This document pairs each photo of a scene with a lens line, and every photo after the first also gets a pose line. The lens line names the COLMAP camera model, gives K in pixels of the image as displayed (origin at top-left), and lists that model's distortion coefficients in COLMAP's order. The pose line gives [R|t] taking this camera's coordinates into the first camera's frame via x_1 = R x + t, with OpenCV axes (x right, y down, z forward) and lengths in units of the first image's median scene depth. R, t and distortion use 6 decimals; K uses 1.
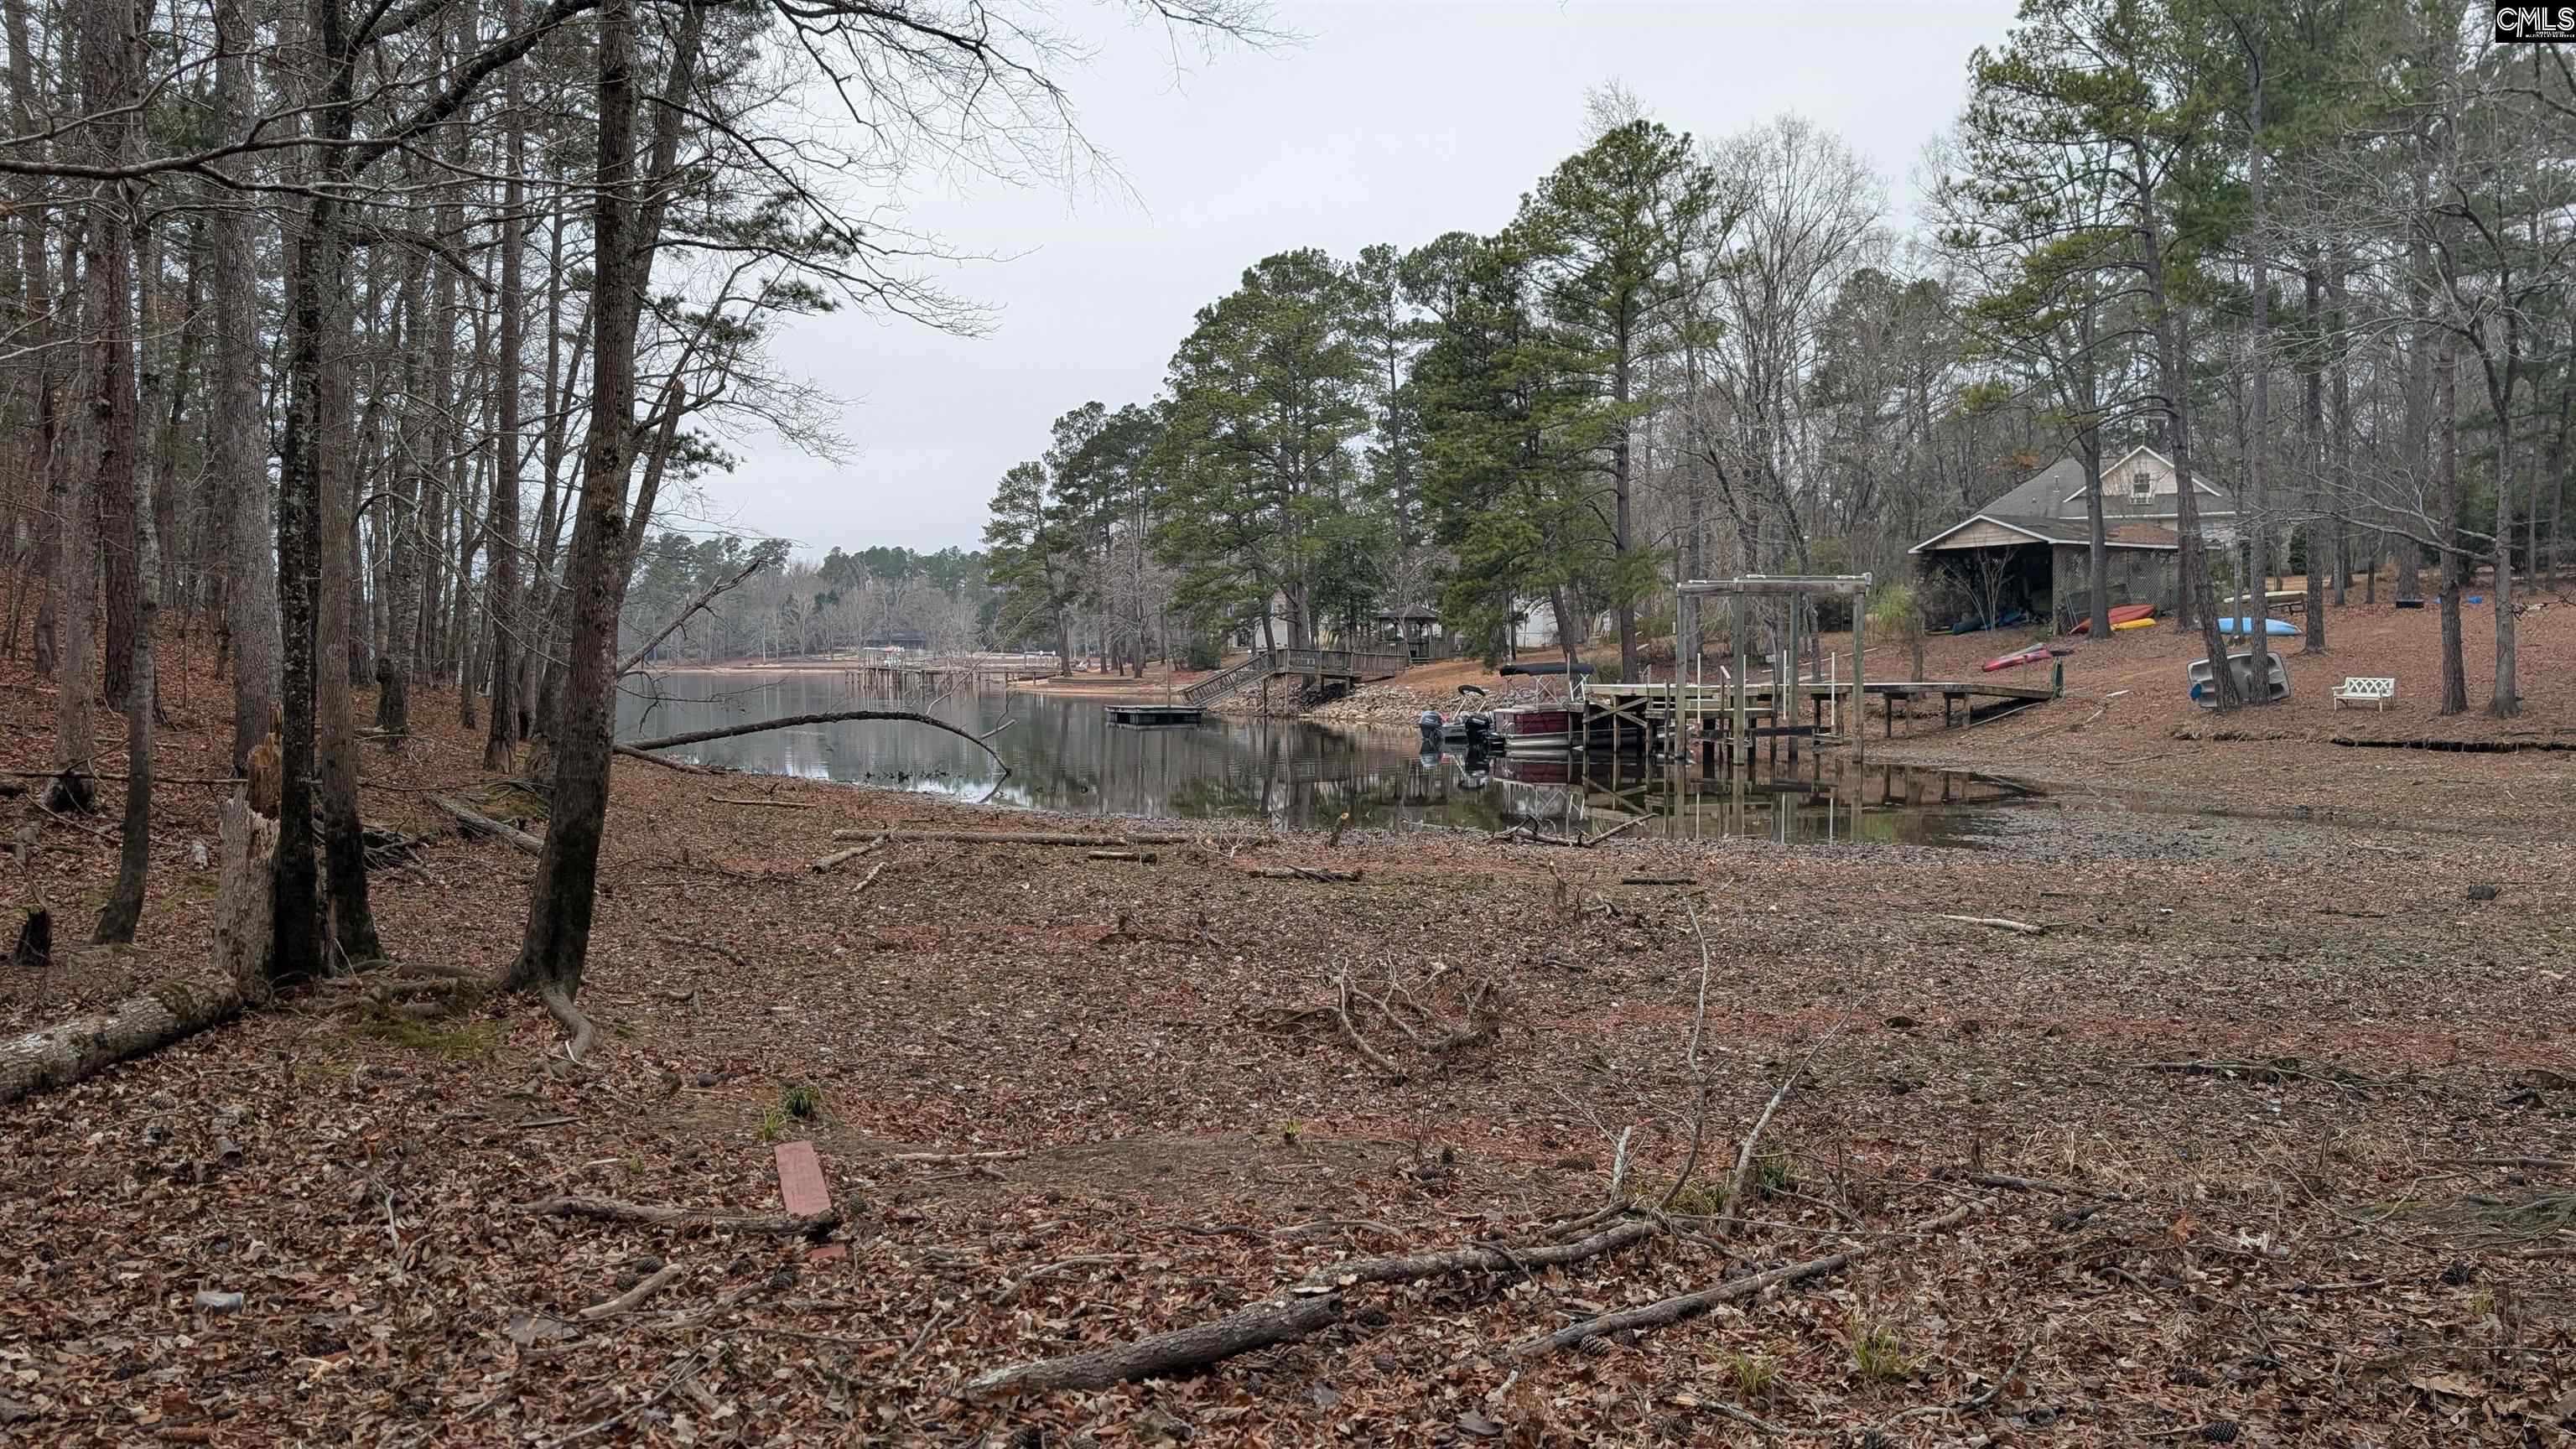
lens RADIAL K [[1932.7, 0, 1263.5], [0, 1932.7, 760.5], [0, 0, 1]] dist [0.023258, -0.008083]
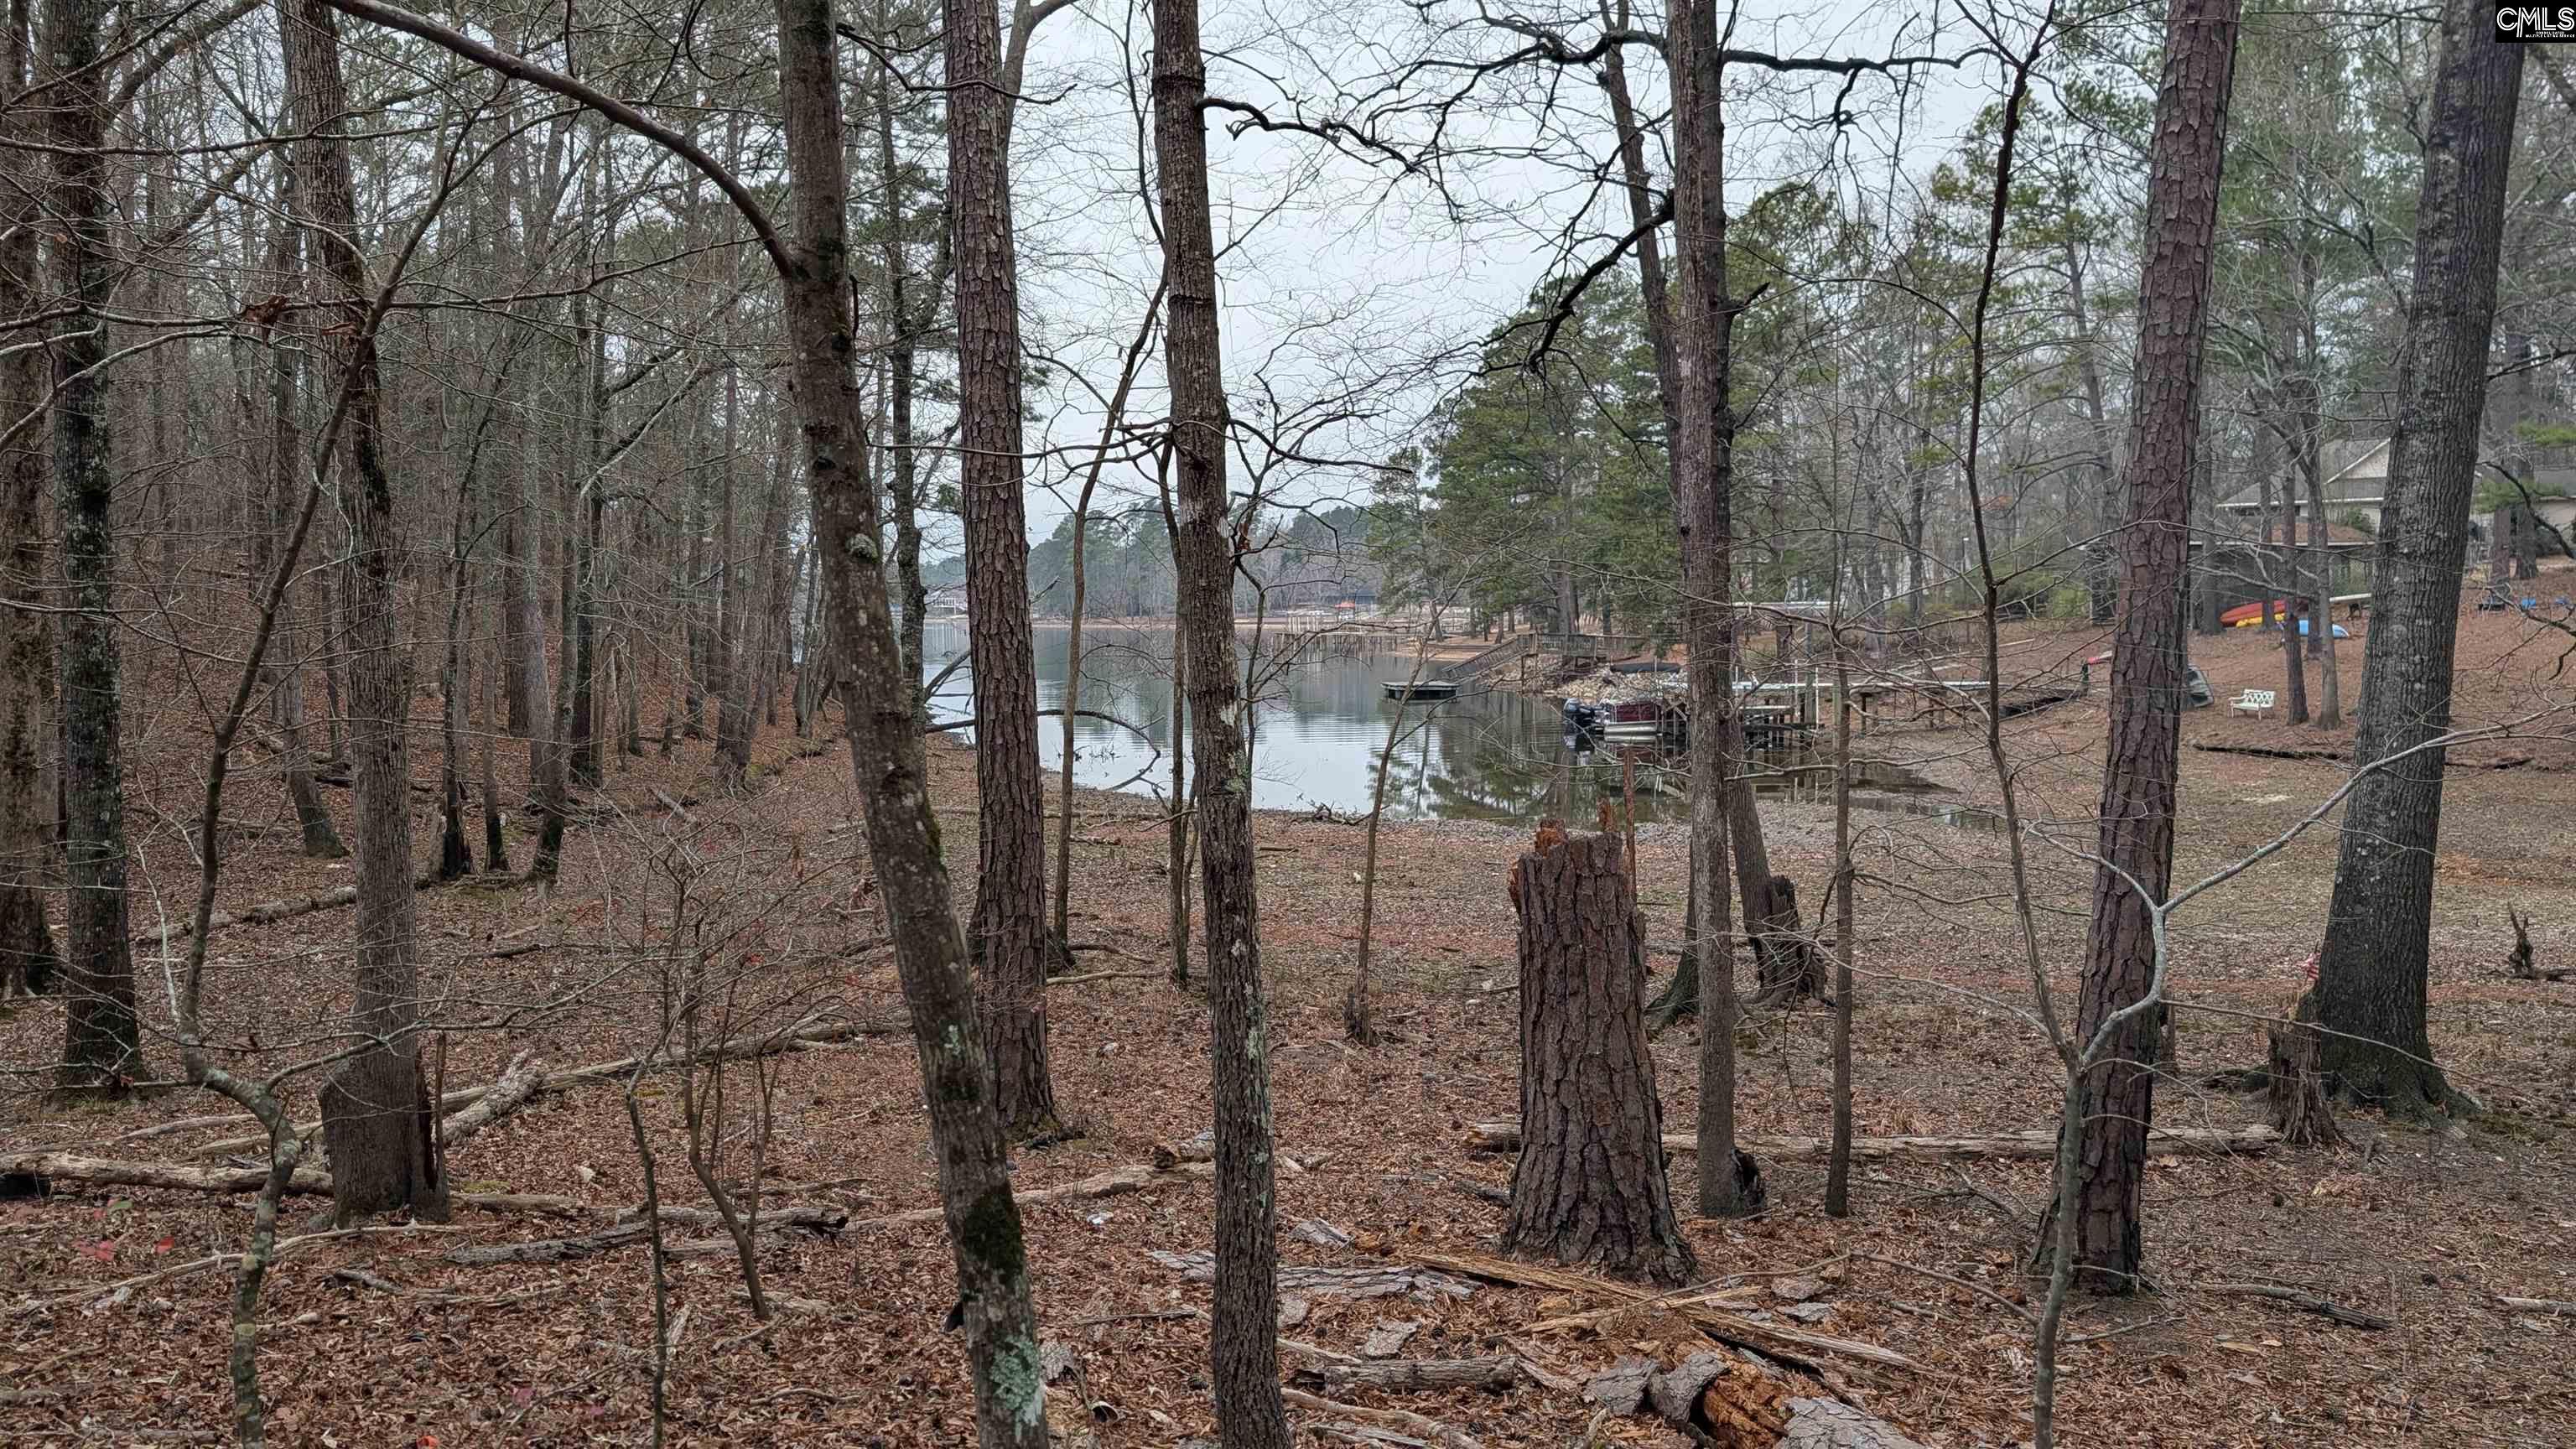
lens RADIAL K [[1923.5, 0, 1300.8], [0, 1923.5, 744.9], [0, 0, 1]] dist [0.024985, -0.014782]
pose [[0.972891, 0.013722, -0.230855, 0.096796], [-0.009281, 0.999751, 0.020312, -0.009900], [0.231076, -0.017619, 0.972776, -0.097520]]
